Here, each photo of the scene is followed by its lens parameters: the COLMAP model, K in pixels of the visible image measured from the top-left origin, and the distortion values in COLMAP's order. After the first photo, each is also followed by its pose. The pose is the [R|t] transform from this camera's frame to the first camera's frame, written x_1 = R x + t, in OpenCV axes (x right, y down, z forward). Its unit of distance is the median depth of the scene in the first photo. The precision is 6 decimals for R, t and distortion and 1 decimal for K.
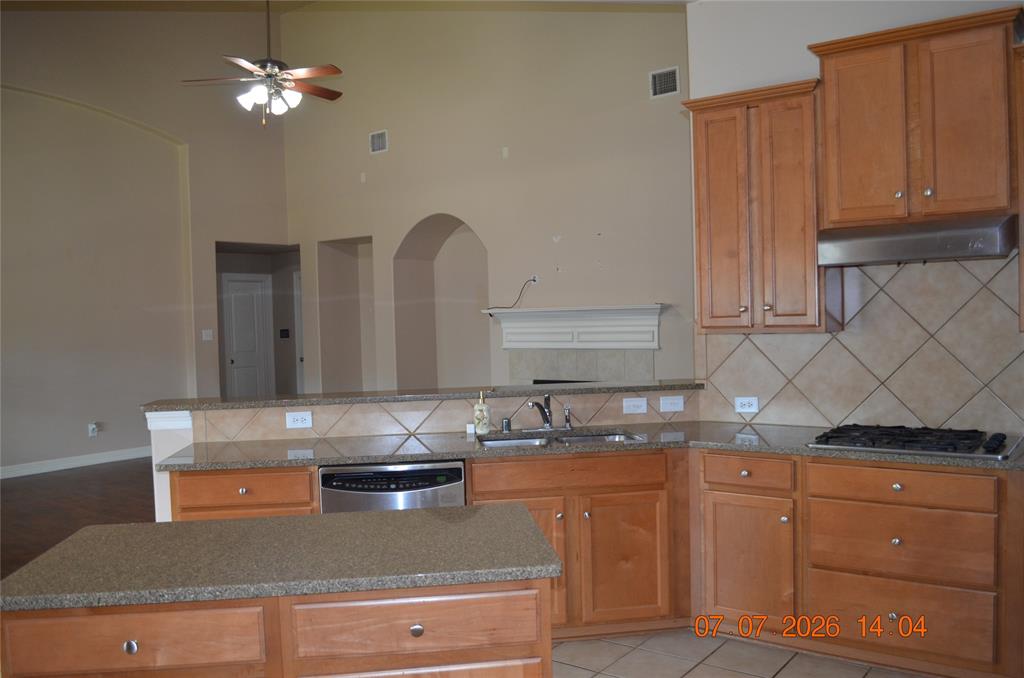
lens RADIAL K [[872.0, 0, 510.6], [0, 872.0, 340.3], [0, 0, 1]] dist [-0.063946, -0.009697]
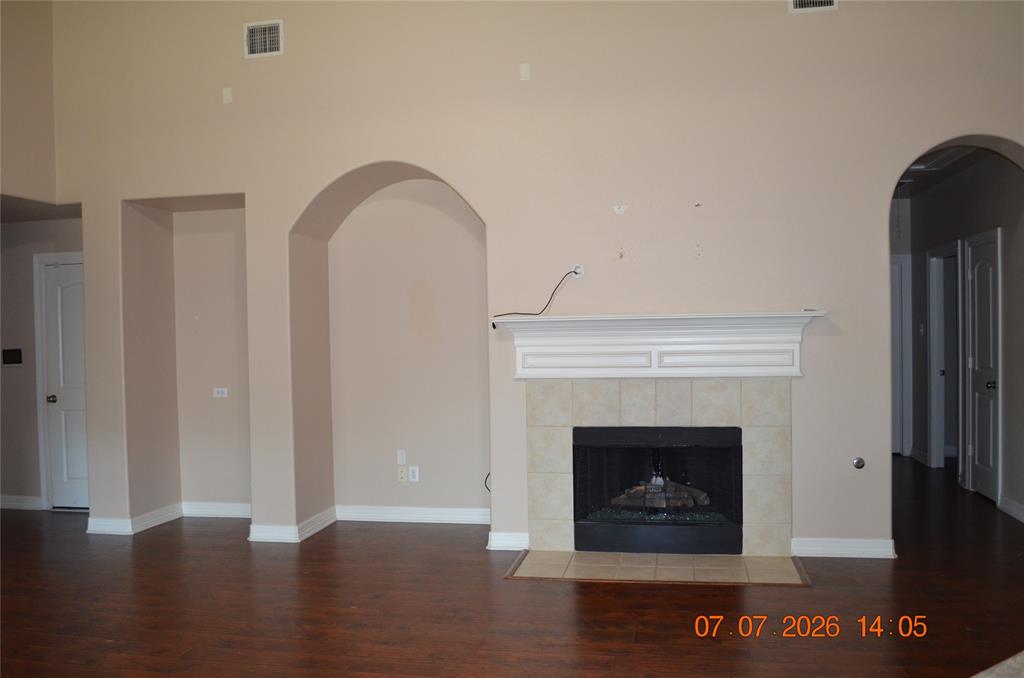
lens RADIAL K [[872.0, 0, 521.5], [0, 872.0, 344.7], [0, 0, 1]] dist [-0.063946, -0.009697]
pose [[0.888877, 0.001271, 0.458145, -0.288313], [0.007079, 0.999839, -0.016508, -0.004565], [-0.458092, 0.017917, 0.888724, 0.420638]]
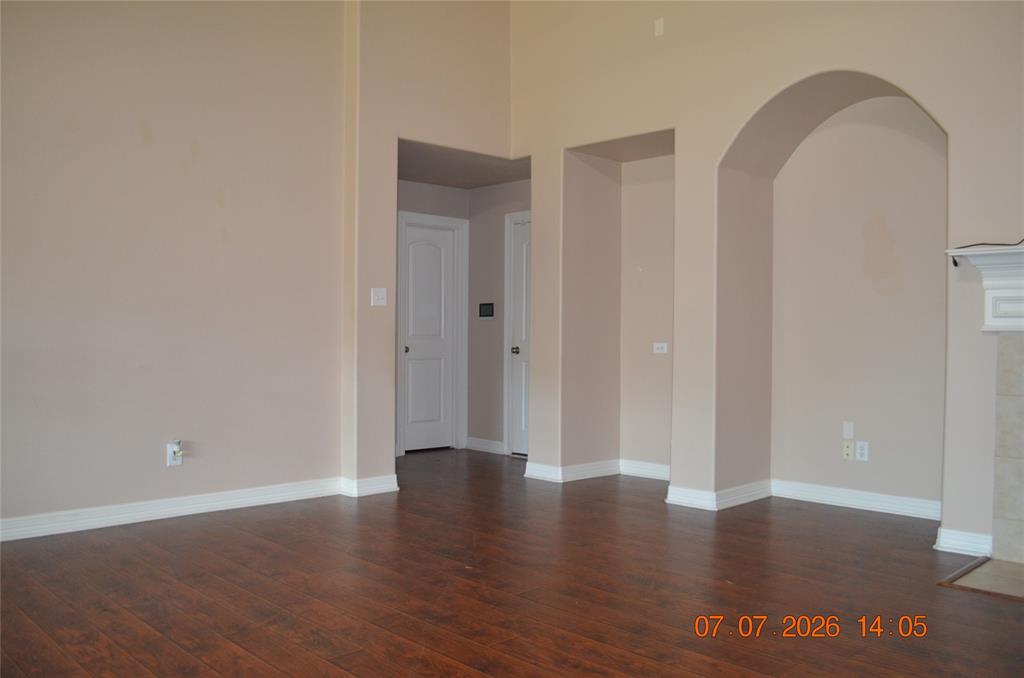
lens RADIAL K [[872.0, 0, 519.5], [0, 872.0, 341.3], [0, 0, 1]] dist [-0.063946, -0.009697]
pose [[0.989556, 0.036947, -0.139335, -0.192410], [-0.039002, 0.999166, -0.012050, 0.030121], [0.138774, 0.017358, 0.990172, 0.479594]]
